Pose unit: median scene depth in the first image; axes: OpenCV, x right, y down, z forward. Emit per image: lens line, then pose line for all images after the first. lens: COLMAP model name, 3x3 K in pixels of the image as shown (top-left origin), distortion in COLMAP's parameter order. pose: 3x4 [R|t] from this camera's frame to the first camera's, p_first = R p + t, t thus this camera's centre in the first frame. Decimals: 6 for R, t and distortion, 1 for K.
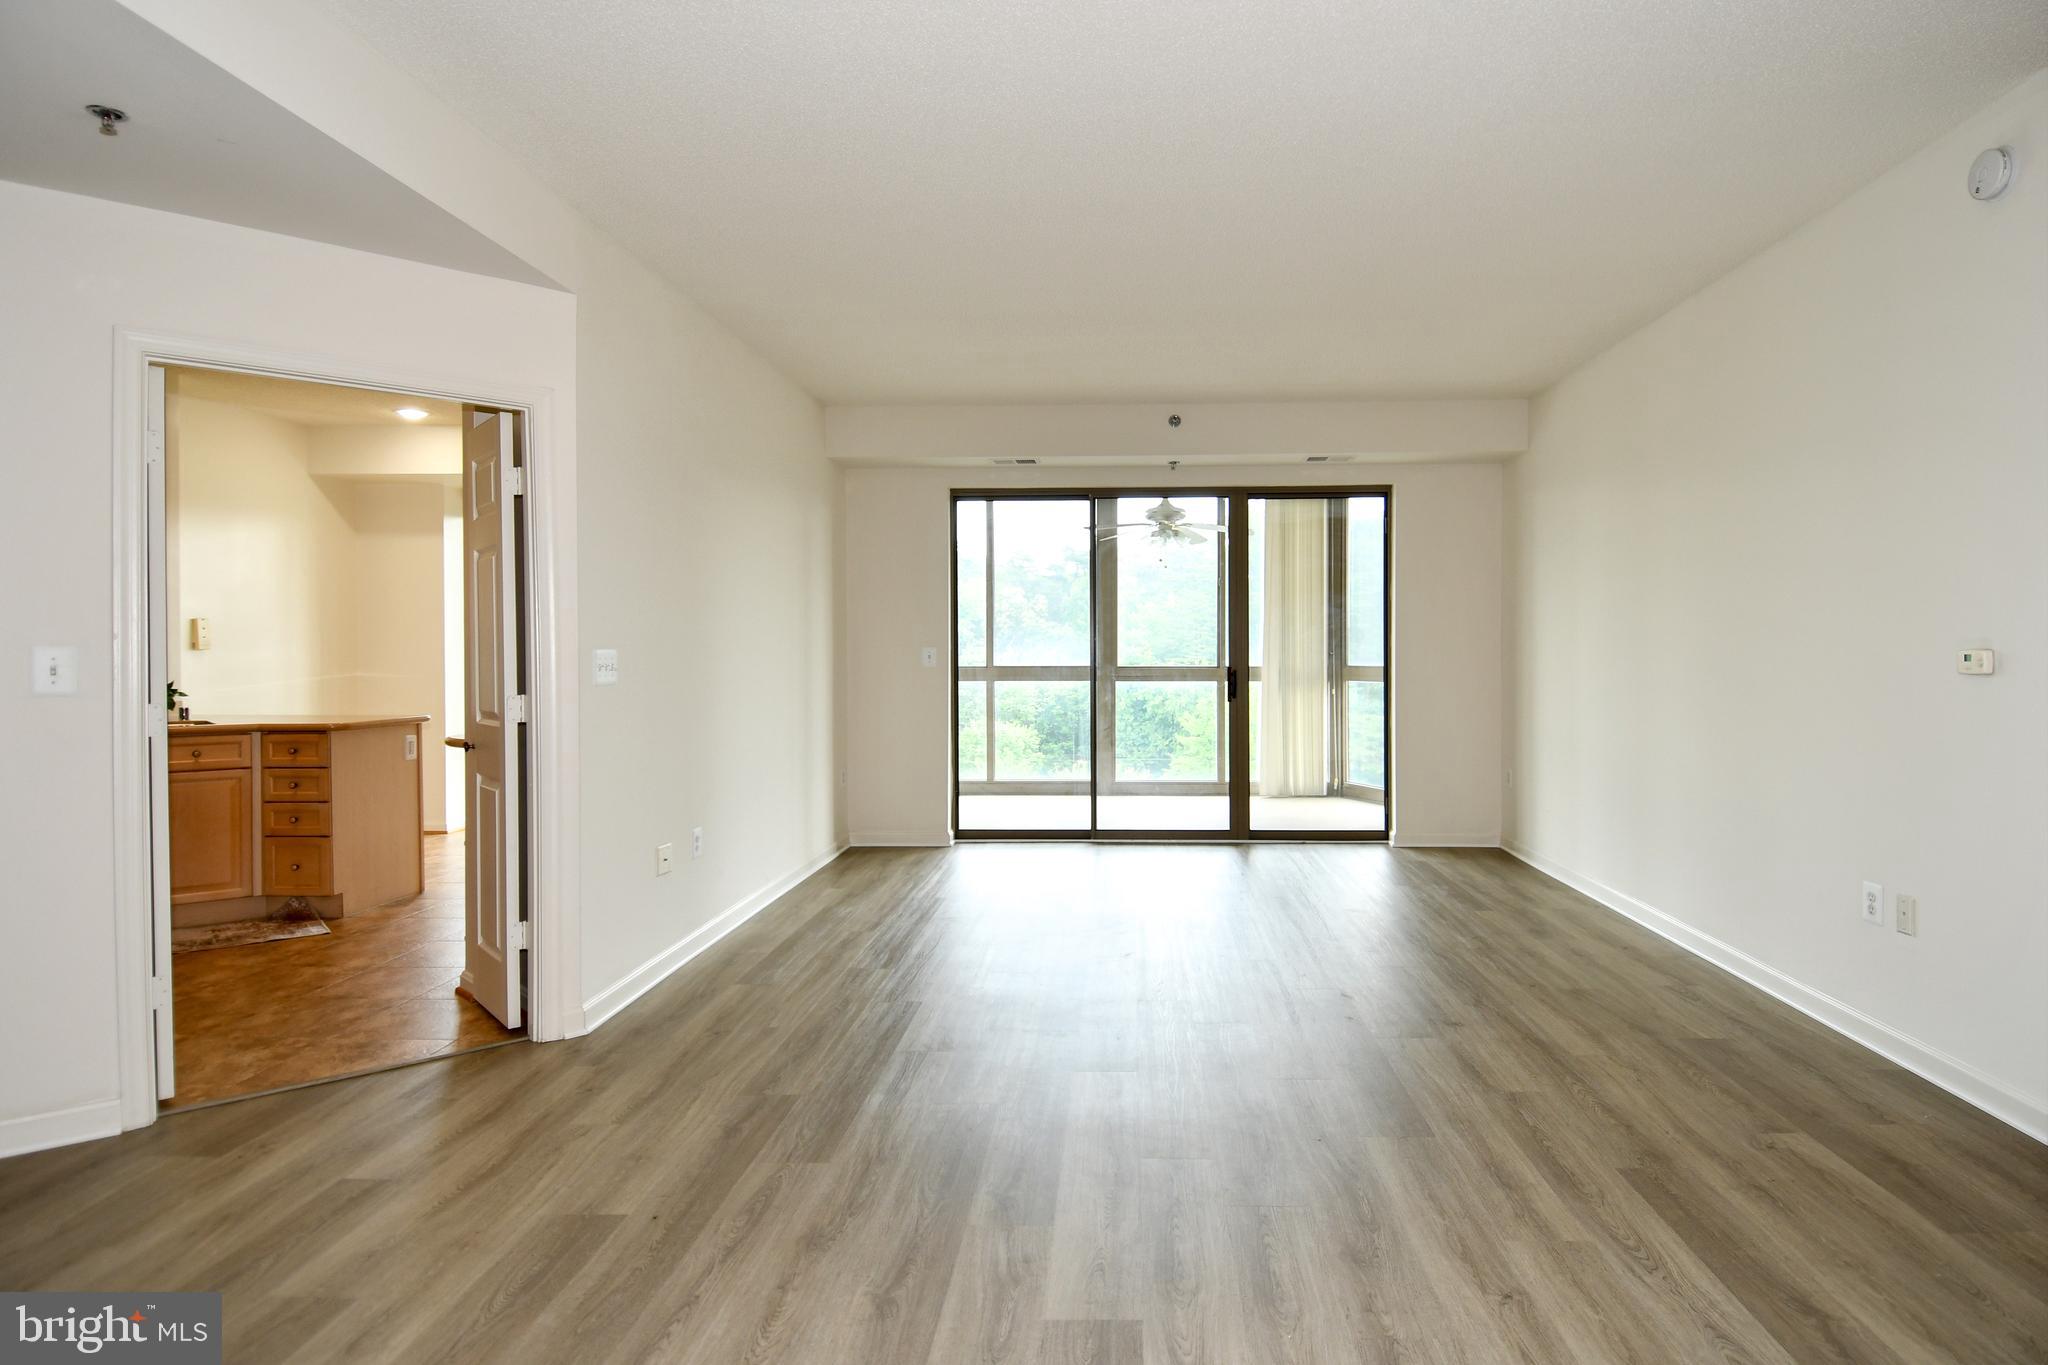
lens RADIAL K [[1173.8, 0, 1079.5], [0, 1173.8, 659.9], [0, 0, 1]] dist [0.045149, -0.053967]
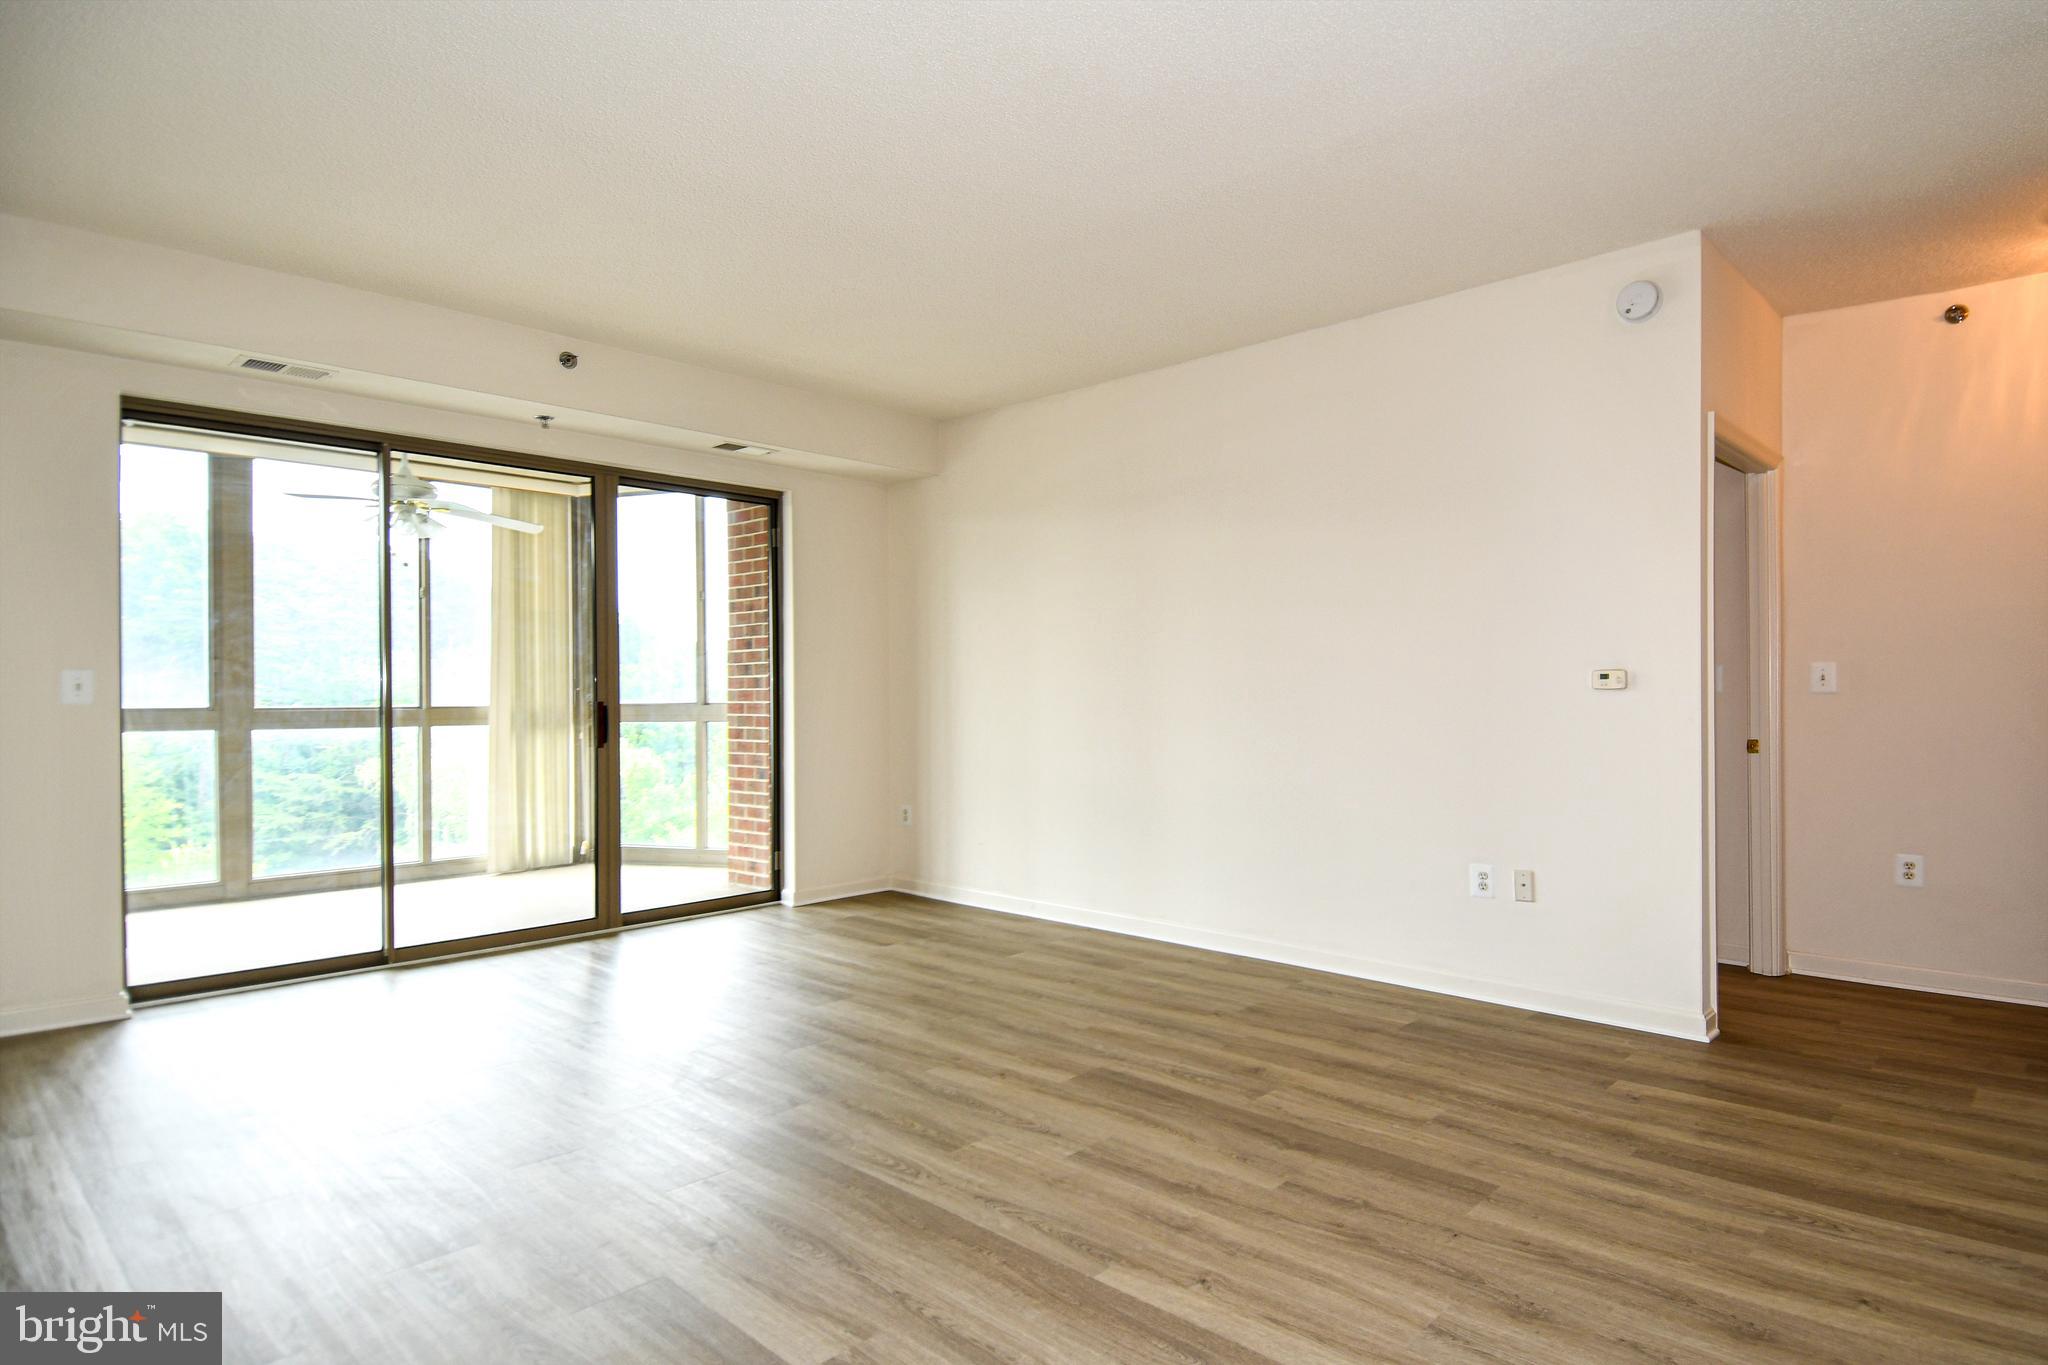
lens RADIAL K [[1153.8, 0, 1029.9], [0, 1153.8, 707.4], [0, 0, 1]] dist [0.049343, -0.049526]
pose [[0.627838, -0.009255, 0.778289, -0.464910], [0.009986, 0.999943, 0.003835, 0.015628], [-0.778280, 0.005364, 0.627894, 0.519442]]
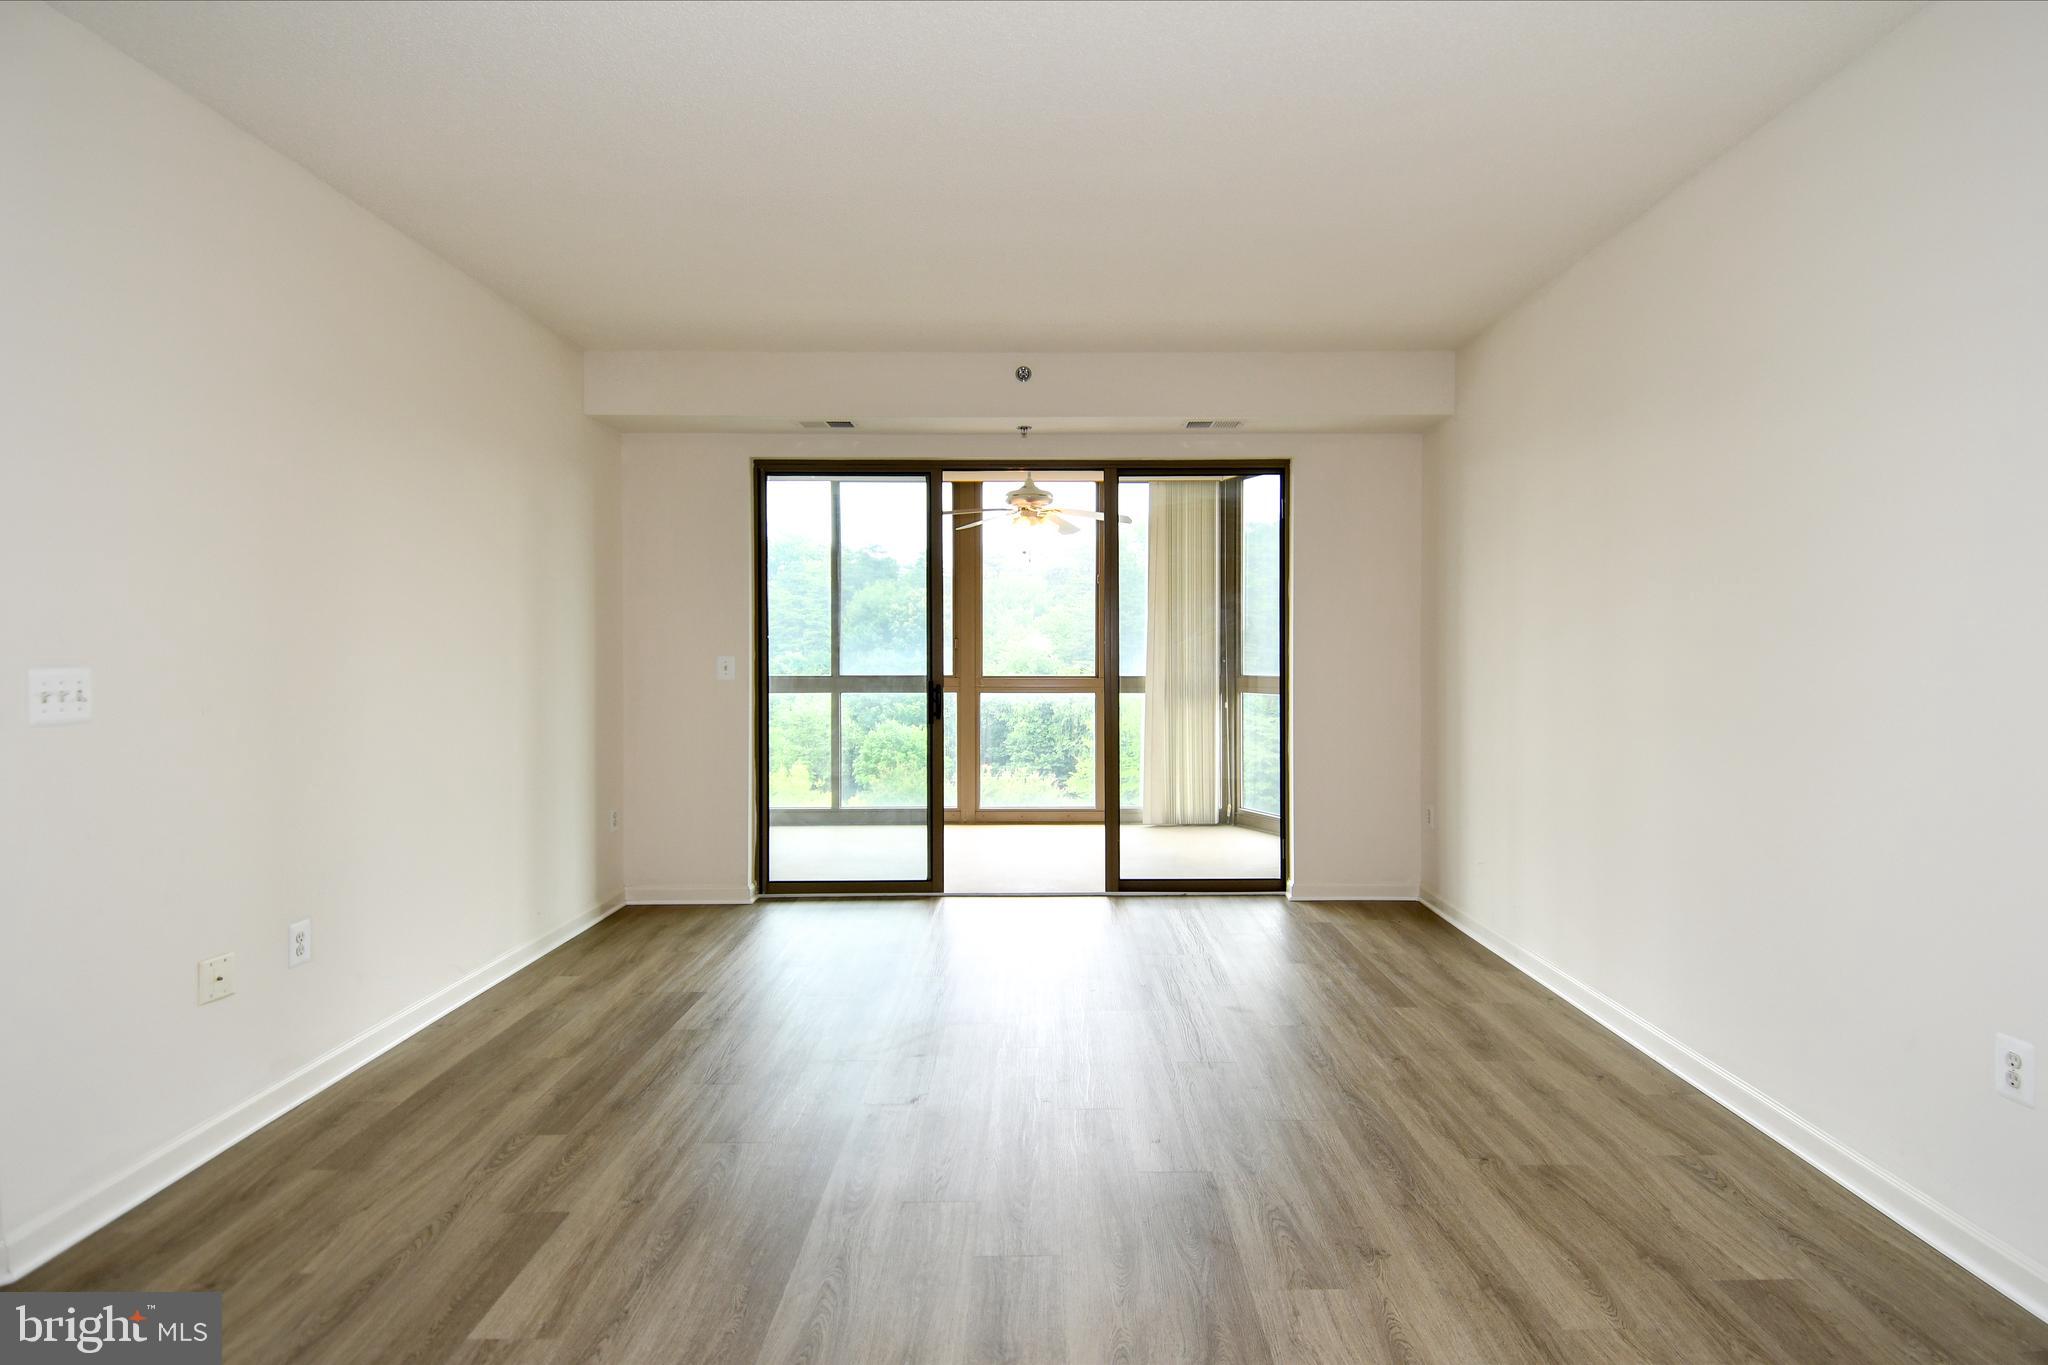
lens RADIAL K [[1125.7, 0, 1085.7], [0, 1125.7, 667.9], [0, 0, 1]] dist [0.069760, -0.073118]
pose [[0.997311, -0.000603, 0.073279, 0.105945], [0.000107, 0.999977, 0.006777, -0.013307], [-0.073282, -0.006751, 0.997288, 0.362292]]
